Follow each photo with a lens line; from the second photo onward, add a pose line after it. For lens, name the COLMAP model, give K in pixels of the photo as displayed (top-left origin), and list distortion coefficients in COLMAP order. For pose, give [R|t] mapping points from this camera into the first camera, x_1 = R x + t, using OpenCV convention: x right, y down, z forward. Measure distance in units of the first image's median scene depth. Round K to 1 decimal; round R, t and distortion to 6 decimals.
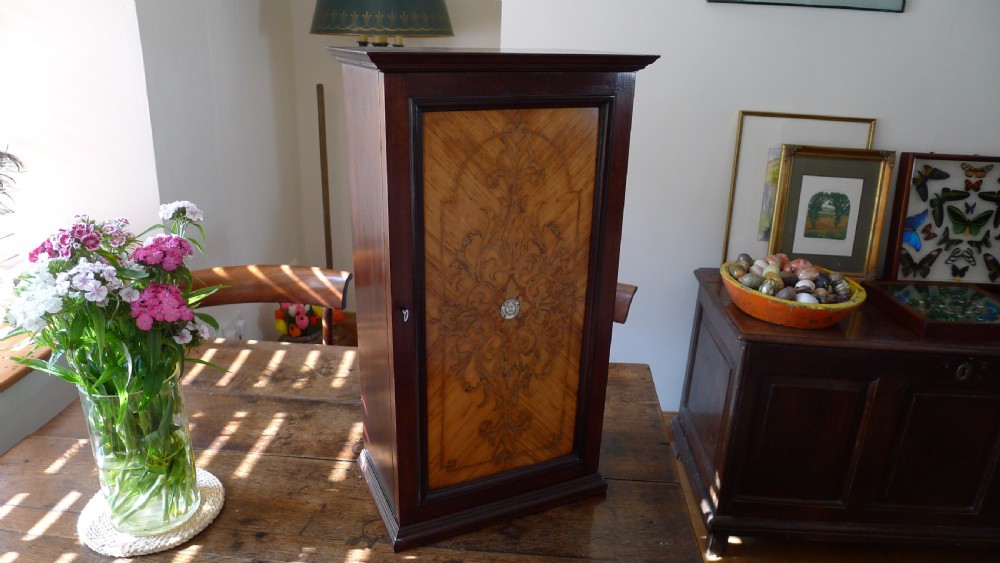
lens RADIAL K [[661.9, 0, 494.7], [0, 661.9, 283.6], [0, 0, 1]] dist [-0.048347, 0.004346]
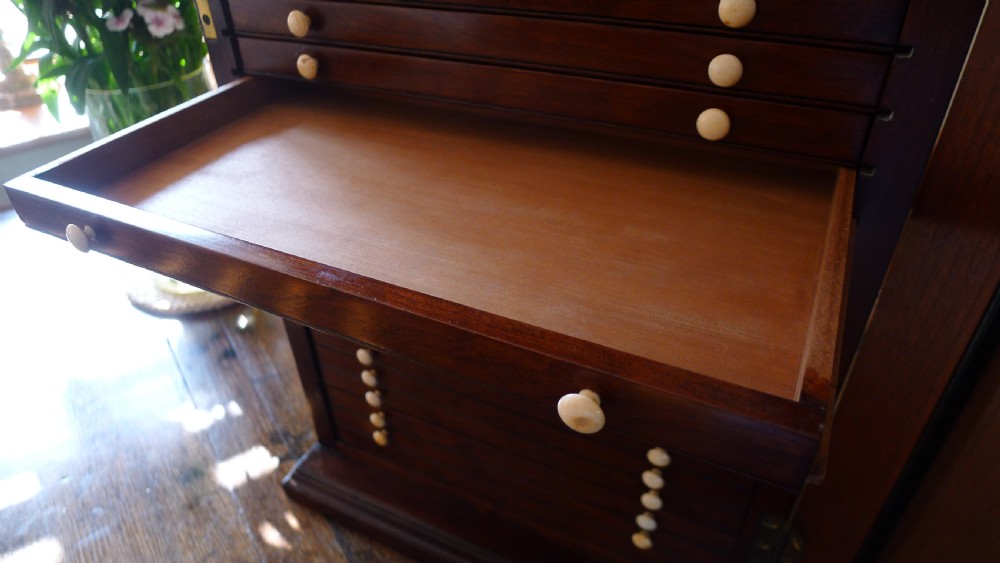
lens RADIAL K [[654.1, 0, 495.0], [0, 654.1, 281.5], [0, 0, 1]] dist [-0.040150, 0.000354]
pose [[0.620477, 0.411890, -0.667350, 0.229734], [-0.228869, 0.909029, 0.348261, 0.009241], [0.750085, -0.063352, 0.658300, 0.707044]]
